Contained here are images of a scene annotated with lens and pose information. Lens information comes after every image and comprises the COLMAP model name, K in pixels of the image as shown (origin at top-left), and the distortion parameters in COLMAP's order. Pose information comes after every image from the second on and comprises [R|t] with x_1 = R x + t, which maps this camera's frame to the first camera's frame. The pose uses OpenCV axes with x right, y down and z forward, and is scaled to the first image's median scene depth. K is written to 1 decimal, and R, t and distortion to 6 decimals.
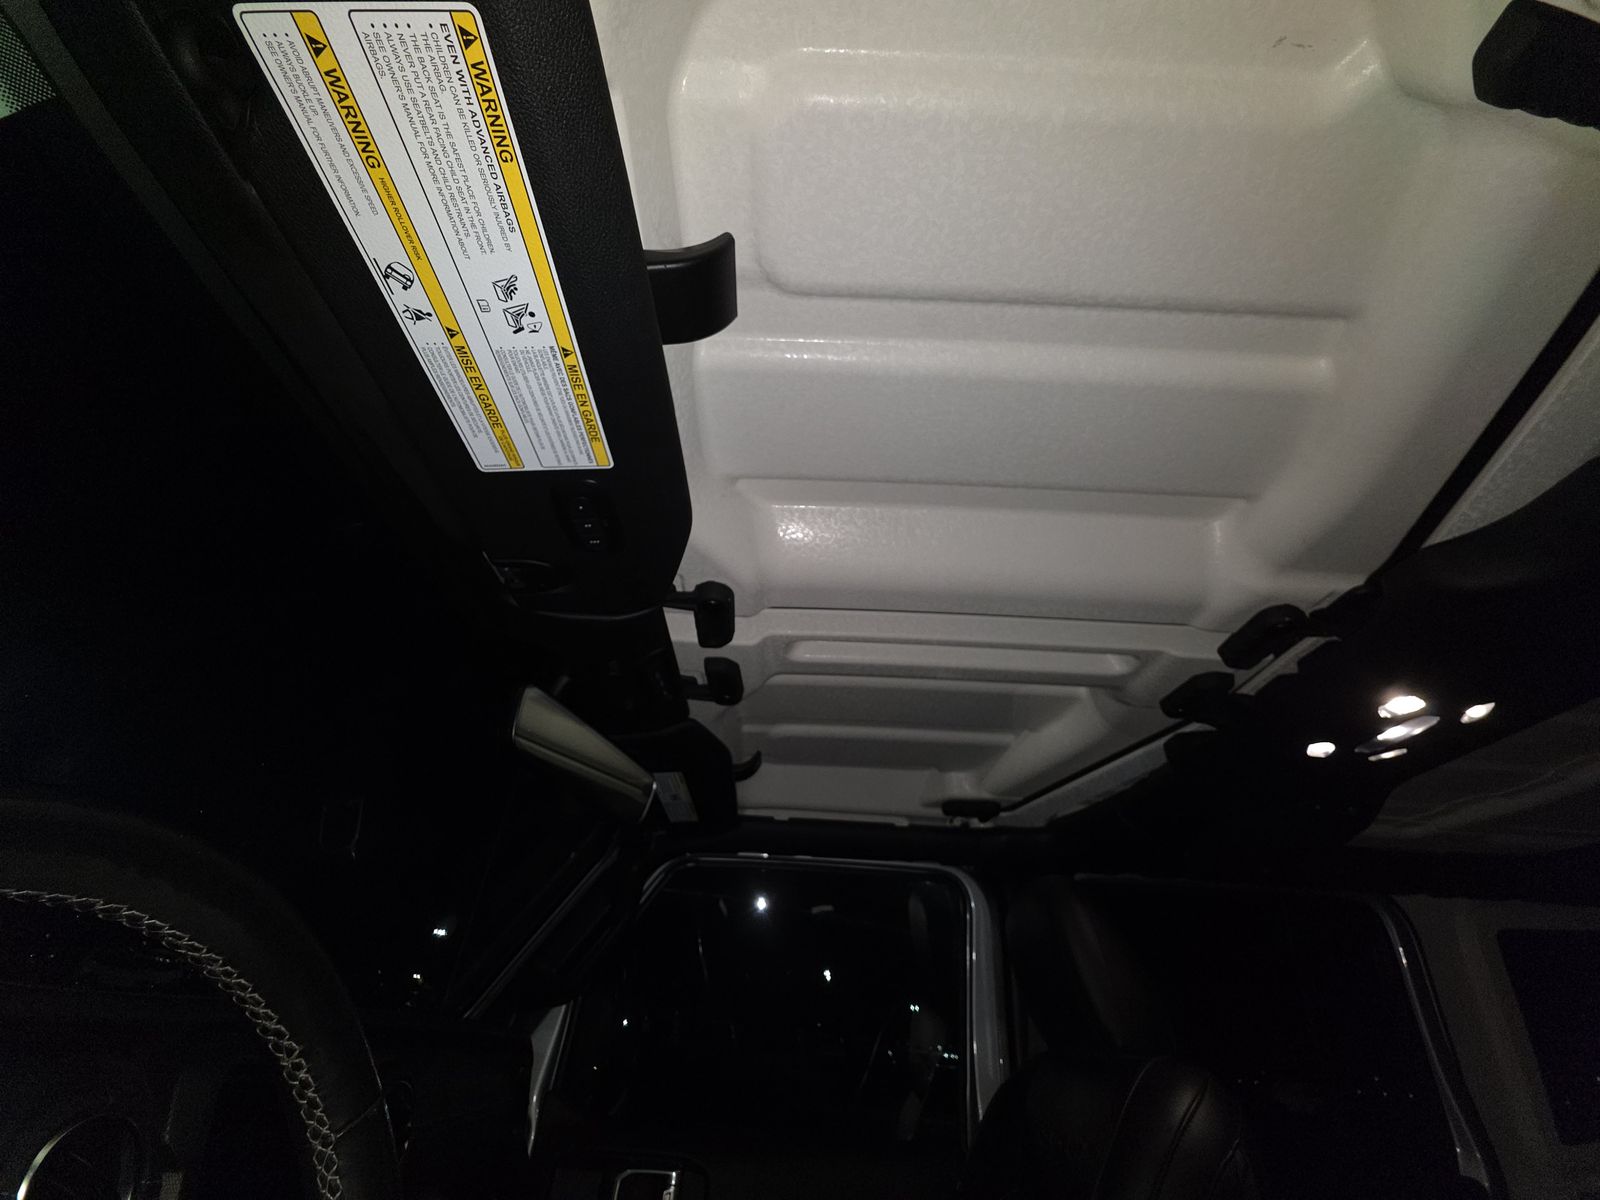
lens RADIAL K [[635.2, 0, 792.6], [0, 635.2, 599.6], [0, 0, 1]] dist [0.015642, -0.009863]
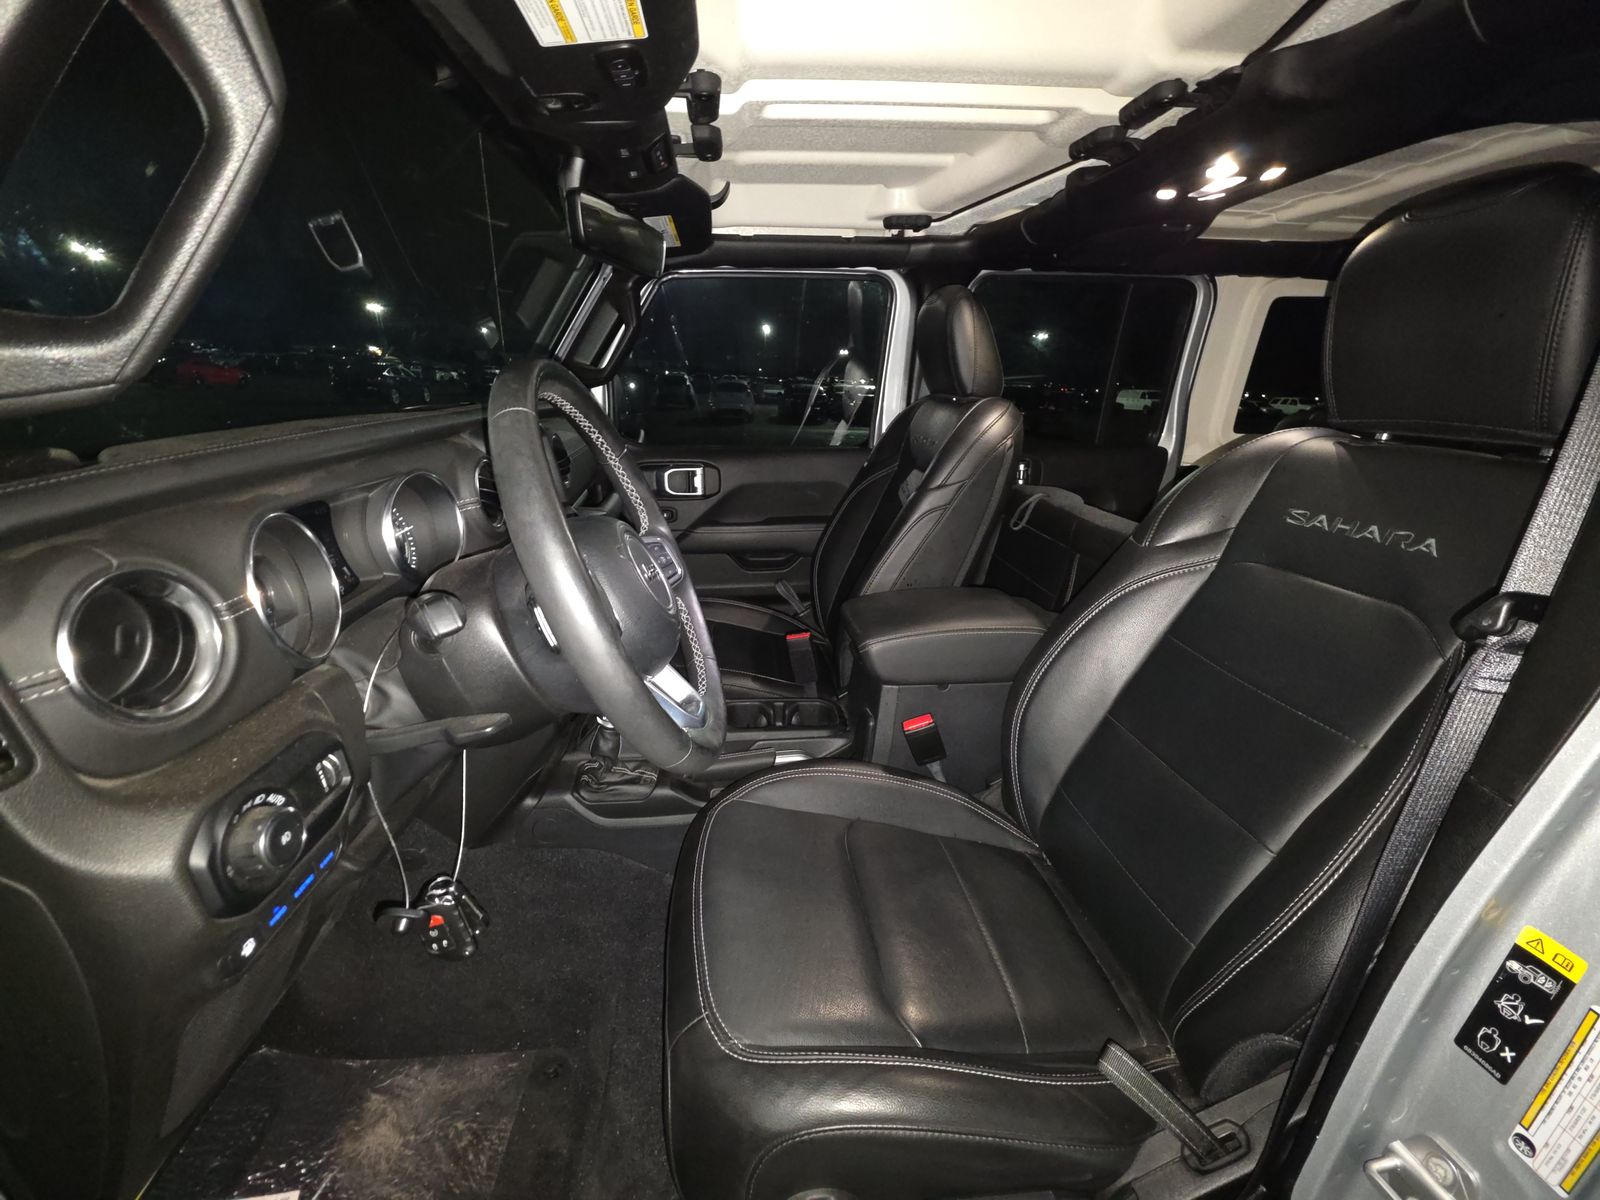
lens RADIAL K [[635.2, 0, 792.6], [0, 635.2, 599.6], [0, 0, 1]] dist [0.015642, -0.009863]
pose [[0.995186, -0.076487, 0.061278, -0.088250], [-0.003917, 0.593703, 0.804674, -0.312930], [-0.097928, -0.801041, 0.590546, -0.363801]]
